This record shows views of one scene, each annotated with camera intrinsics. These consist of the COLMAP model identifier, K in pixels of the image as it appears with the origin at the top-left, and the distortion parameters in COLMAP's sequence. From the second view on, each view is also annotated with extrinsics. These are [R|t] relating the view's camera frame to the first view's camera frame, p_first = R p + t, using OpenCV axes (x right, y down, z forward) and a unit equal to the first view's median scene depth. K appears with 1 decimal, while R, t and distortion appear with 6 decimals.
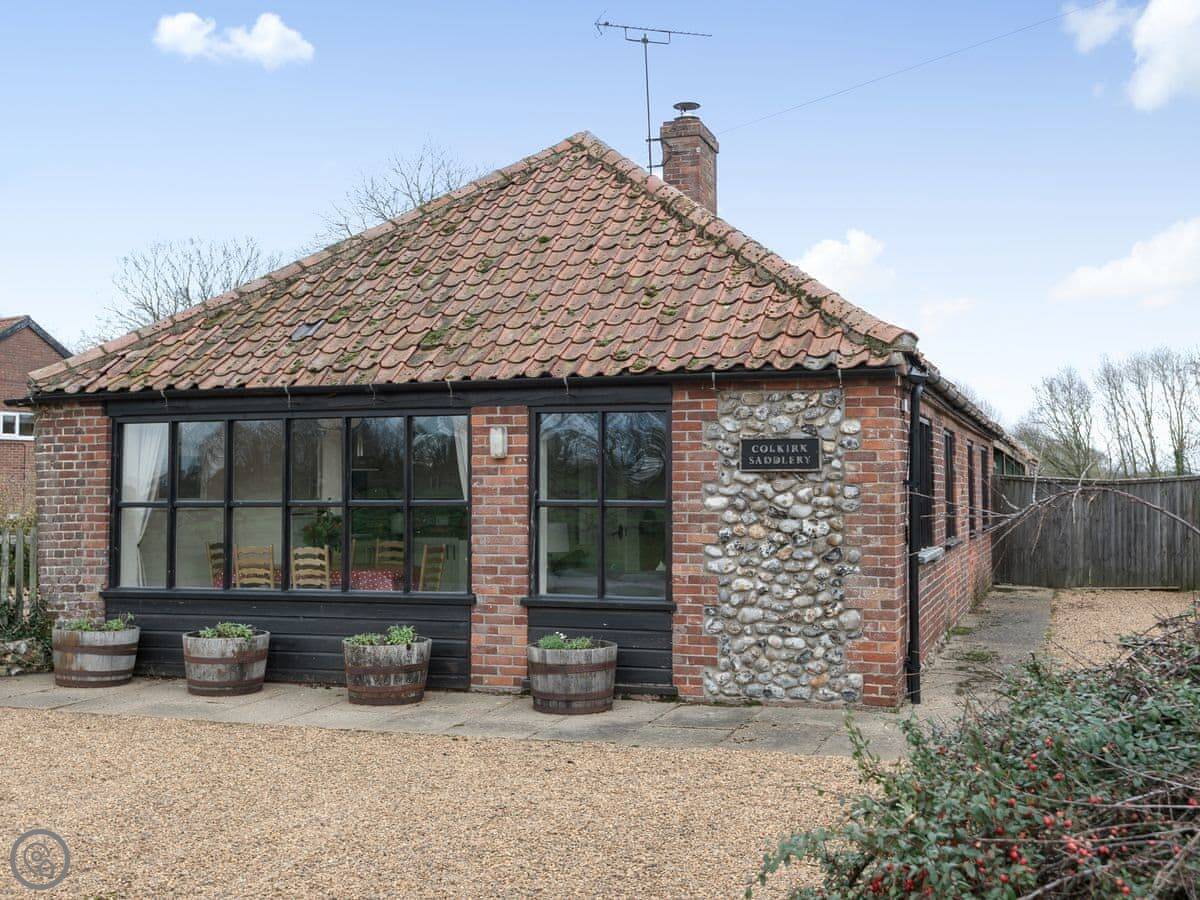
lens RADIAL K [[699.1, 0, 603.4], [0, 699.1, 441.0], [0, 0, 1]] dist [0.002118, 0.000564]
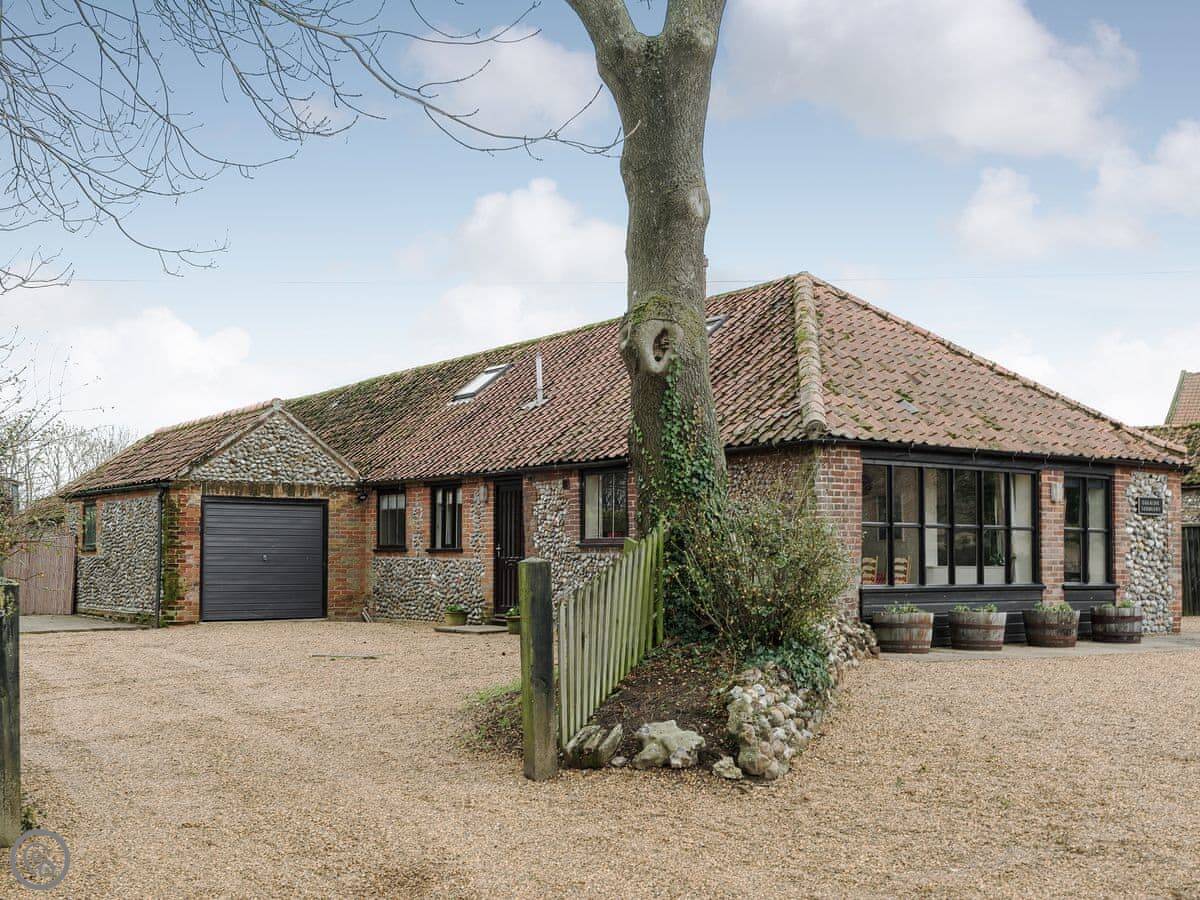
lens RADIAL K [[699.1, 0, 603.4], [0, 699.1, 441.0], [0, 0, 1]] dist [0.002118, 0.000564]
pose [[0.853710, 0.077213, 0.514993, -2.020031], [-0.080965, 0.996601, -0.015204, -0.008097], [-0.514417, -0.028716, 0.857060, 0.123574]]
